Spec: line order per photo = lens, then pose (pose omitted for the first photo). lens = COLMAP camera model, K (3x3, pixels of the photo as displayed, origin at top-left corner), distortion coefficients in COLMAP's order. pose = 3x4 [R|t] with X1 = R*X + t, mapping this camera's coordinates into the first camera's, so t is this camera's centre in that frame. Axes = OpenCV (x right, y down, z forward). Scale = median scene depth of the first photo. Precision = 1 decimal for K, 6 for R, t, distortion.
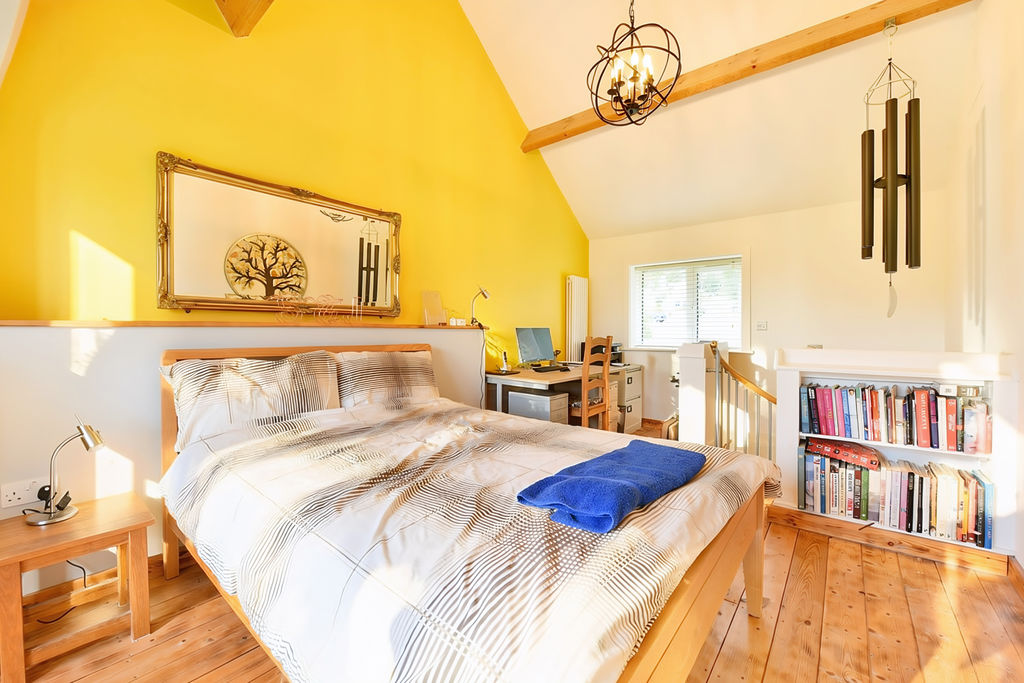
lens RADIAL K [[410.7, 0, 515.5], [0, 410.7, 336.7], [0, 0, 1]] dist [-0.018801, -0.000260]
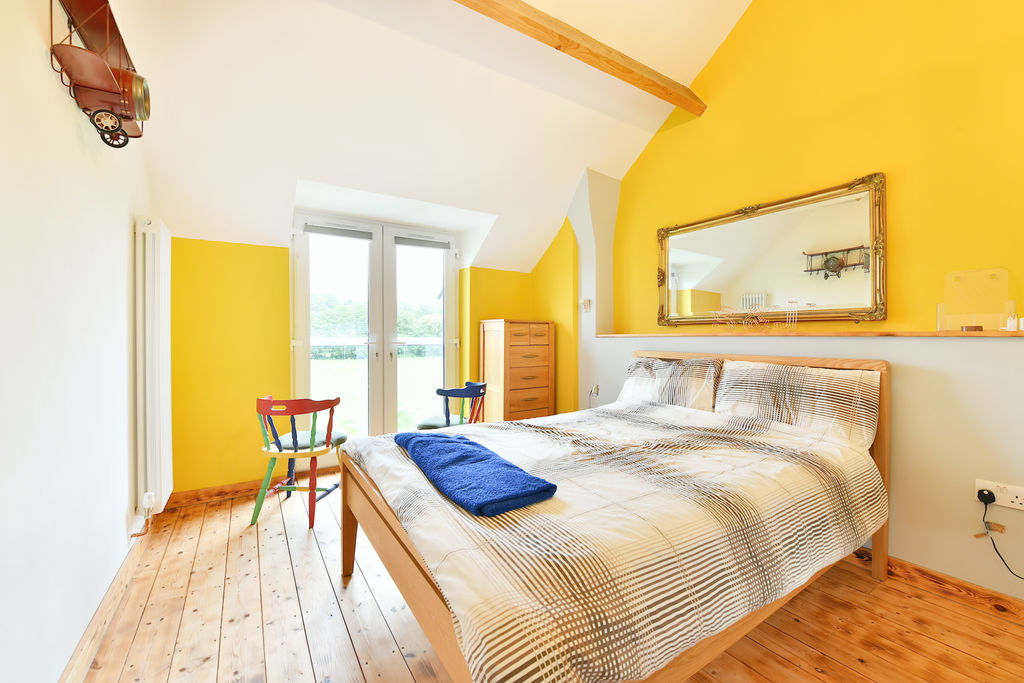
lens RADIAL K [[410.7, 0, 515.5], [0, 410.7, 336.7], [0, 0, 1]] dist [-0.018801, -0.000260]
pose [[-0.307674, 0.001341, -0.951491, 0.634972], [-0.010166, 0.999937, 0.004696, -0.019776], [0.951438, 0.011118, -0.307641, 0.704100]]
